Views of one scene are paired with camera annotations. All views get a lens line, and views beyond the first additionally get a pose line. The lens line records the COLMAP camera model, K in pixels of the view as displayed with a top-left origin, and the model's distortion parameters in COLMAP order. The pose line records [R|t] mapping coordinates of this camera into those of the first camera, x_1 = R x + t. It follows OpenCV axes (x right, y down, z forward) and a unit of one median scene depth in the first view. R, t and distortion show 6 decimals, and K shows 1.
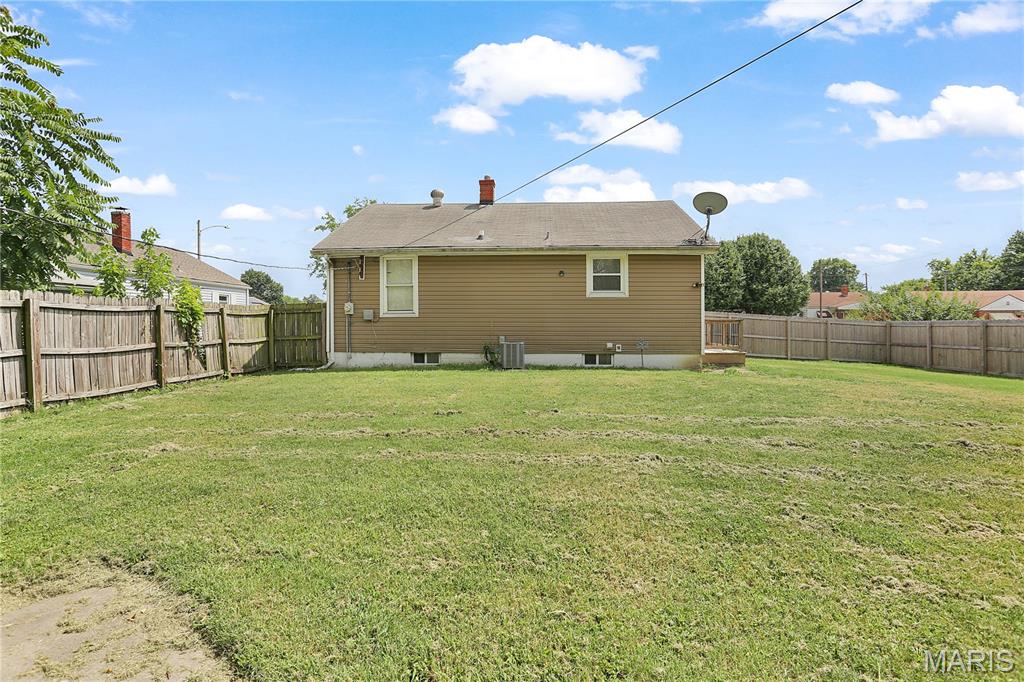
lens RADIAL K [[499.3, 0, 515.5], [0, 499.3, 322.7], [0, 0, 1]] dist [-0.055867, 0.016279]
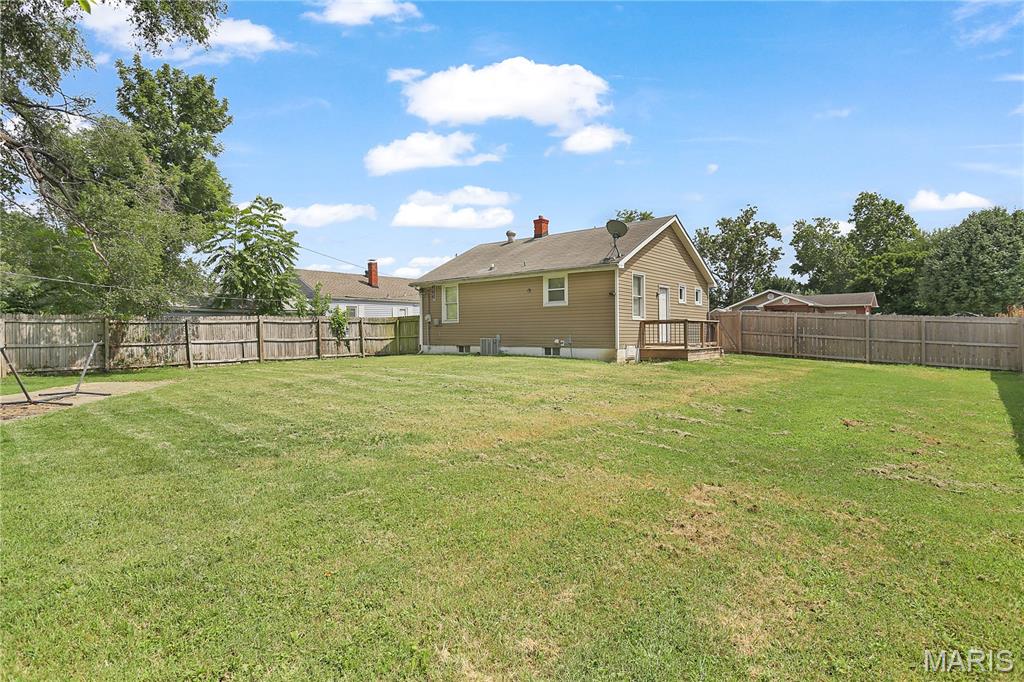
lens RADIAL K [[539.7, 0, 514.0], [0, 539.7, 338.9], [0, 0, 1]] dist [0.002166, 0.002477]
pose [[0.788920, 0.001124, -0.614494, 0.989805], [0.009137, 0.999866, 0.013560, 0.017630], [0.614427, -0.016312, 0.788805, -0.236377]]
